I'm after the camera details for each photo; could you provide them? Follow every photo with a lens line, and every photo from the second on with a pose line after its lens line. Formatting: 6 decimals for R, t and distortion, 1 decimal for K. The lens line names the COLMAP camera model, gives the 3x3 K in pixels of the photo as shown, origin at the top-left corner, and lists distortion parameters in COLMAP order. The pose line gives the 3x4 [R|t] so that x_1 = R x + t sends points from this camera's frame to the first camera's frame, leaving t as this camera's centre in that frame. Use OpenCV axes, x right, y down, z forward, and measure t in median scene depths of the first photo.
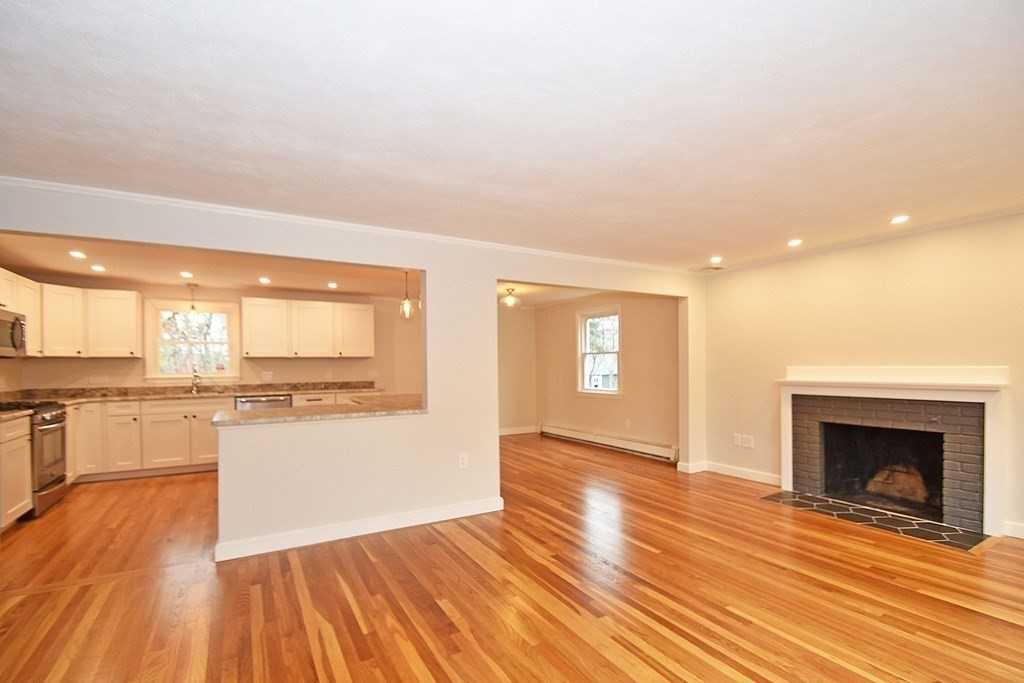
lens RADIAL K [[467.0, 0, 511.1], [0, 467.0, 365.1], [0, 0, 1]] dist [-0.000881, -0.000206]
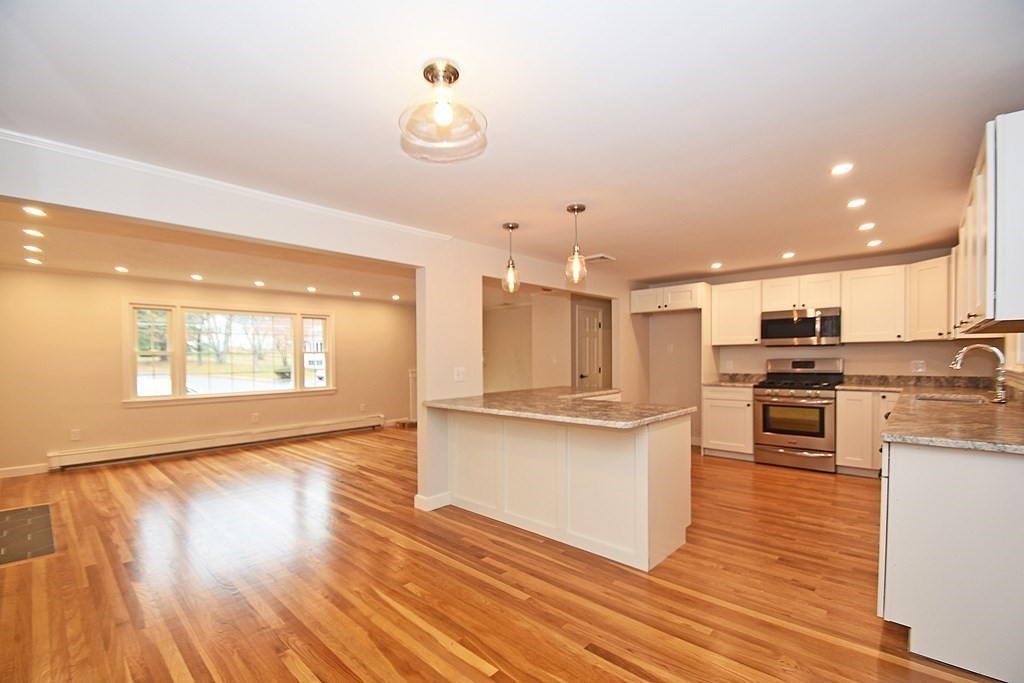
lens RADIAL K [[450.5, 0, 506.4], [0, 450.5, 366.0], [0, 0, 1]] dist [0.001631, 0.000042]
pose [[-0.958090, 0.024103, -0.285450, 0.048958], [0.016407, 0.999435, 0.029320, -0.007548], [0.285996, 0.023408, -0.957945, 1.552619]]
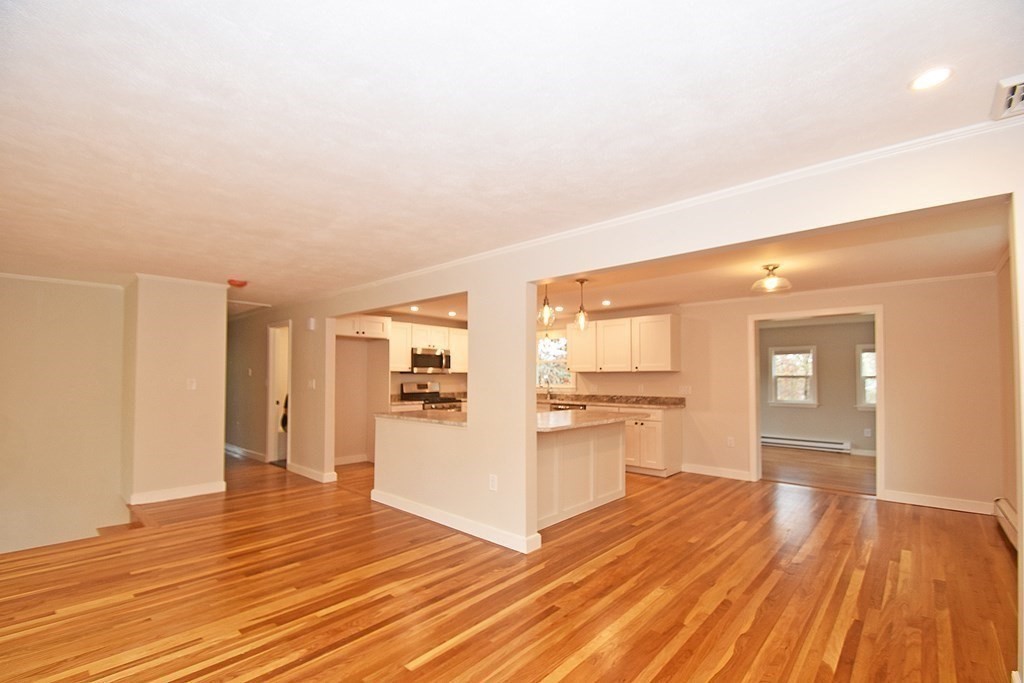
lens RADIAL K [[450.5, 0, 506.4], [0, 450.5, 366.0], [0, 0, 1]] dist [0.001631, 0.000042]
pose [[0.300494, -0.015879, -0.953651, 0.598461], [-0.008245, 0.999781, -0.019245, -0.010777], [0.953748, 0.013646, 0.300297, 0.572450]]
